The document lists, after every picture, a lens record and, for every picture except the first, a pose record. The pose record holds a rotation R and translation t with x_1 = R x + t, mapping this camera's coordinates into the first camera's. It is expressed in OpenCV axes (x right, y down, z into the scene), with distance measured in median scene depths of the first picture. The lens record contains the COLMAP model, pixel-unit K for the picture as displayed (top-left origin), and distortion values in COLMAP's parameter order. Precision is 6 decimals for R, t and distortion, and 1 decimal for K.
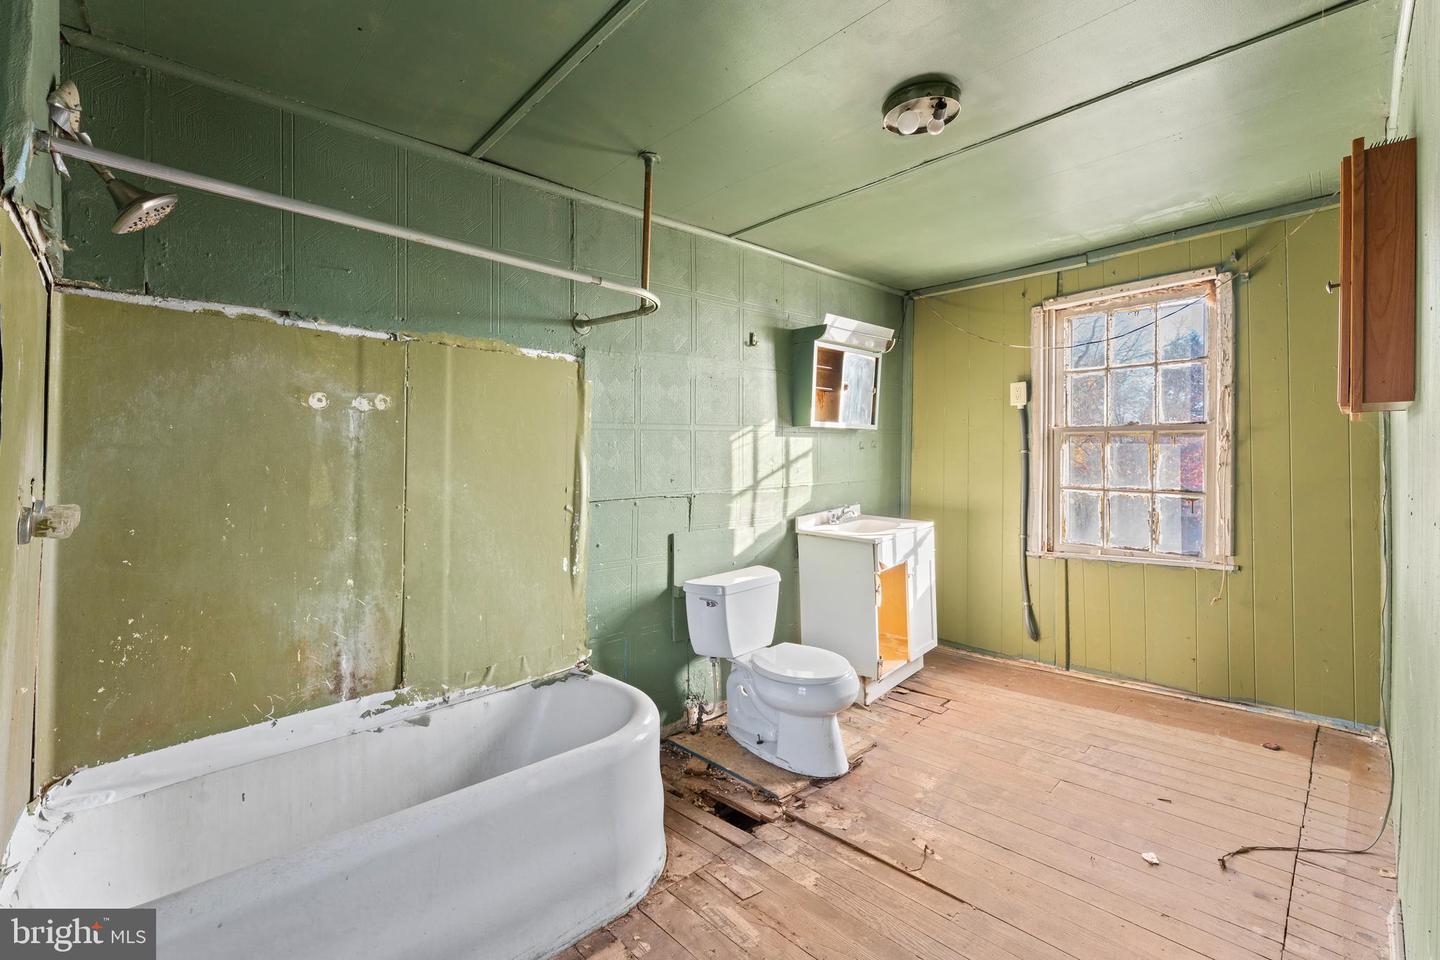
lens RADIAL K [[587.6, 0, 727.2], [0, 587.6, 449.7], [0, 0, 1]] dist [0.002066, 0.000167]
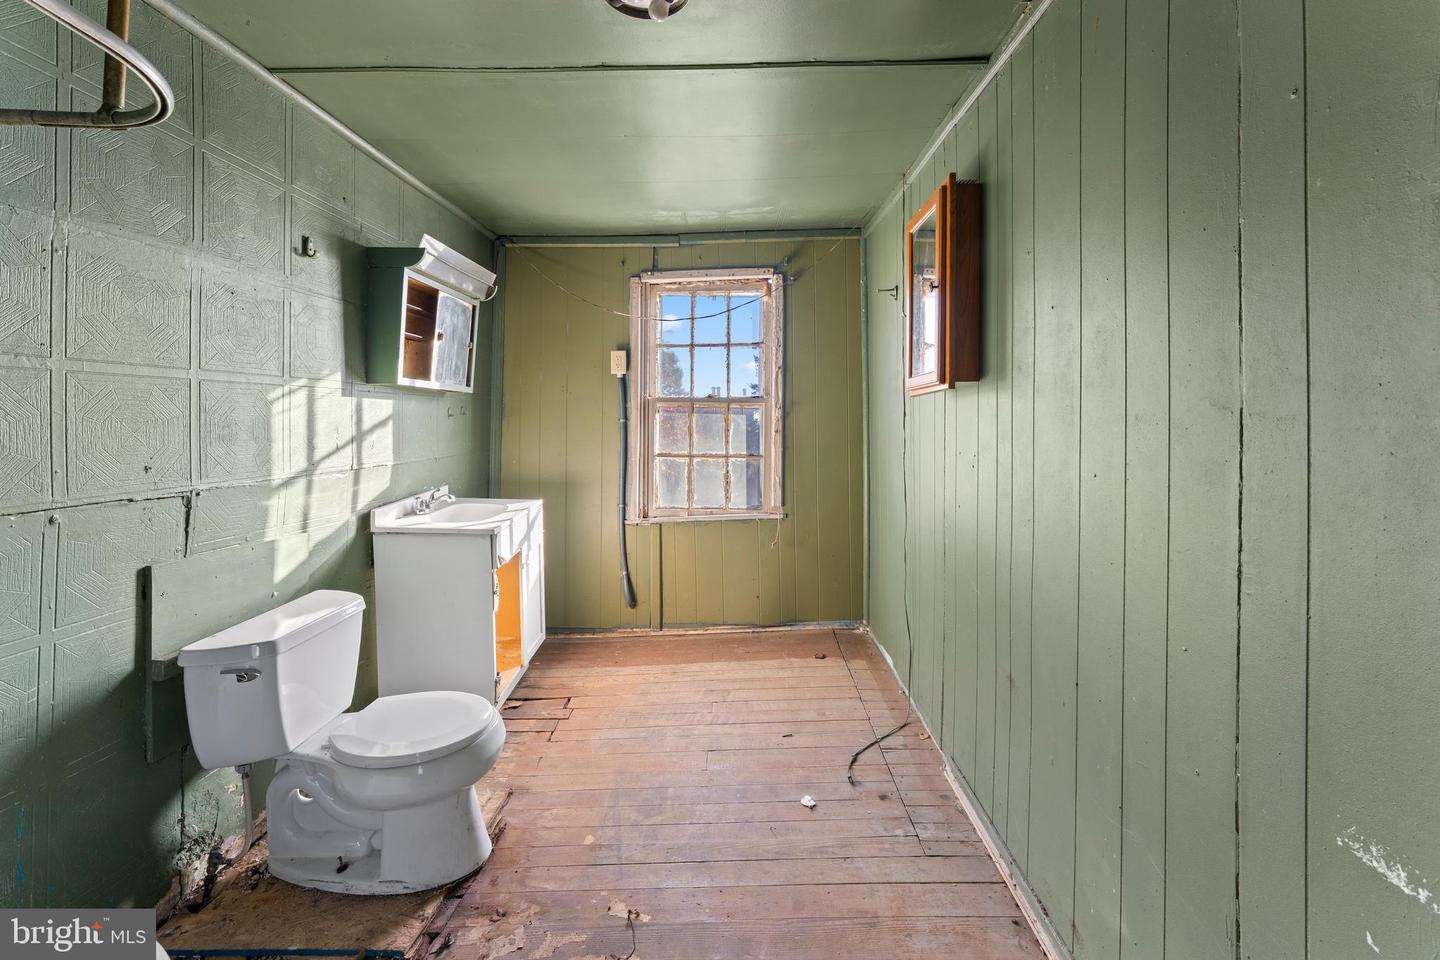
lens RADIAL K [[587.6, 0, 727.4], [0, 587.6, 422.5], [0, 0, 1]] dist [0.002066, 0.000167]
pose [[0.720564, 0.002908, 0.693382, -0.079971], [-0.005778, 0.999982, 0.001811, 0.004841], [-0.693364, -0.005311, 0.720568, 0.218757]]
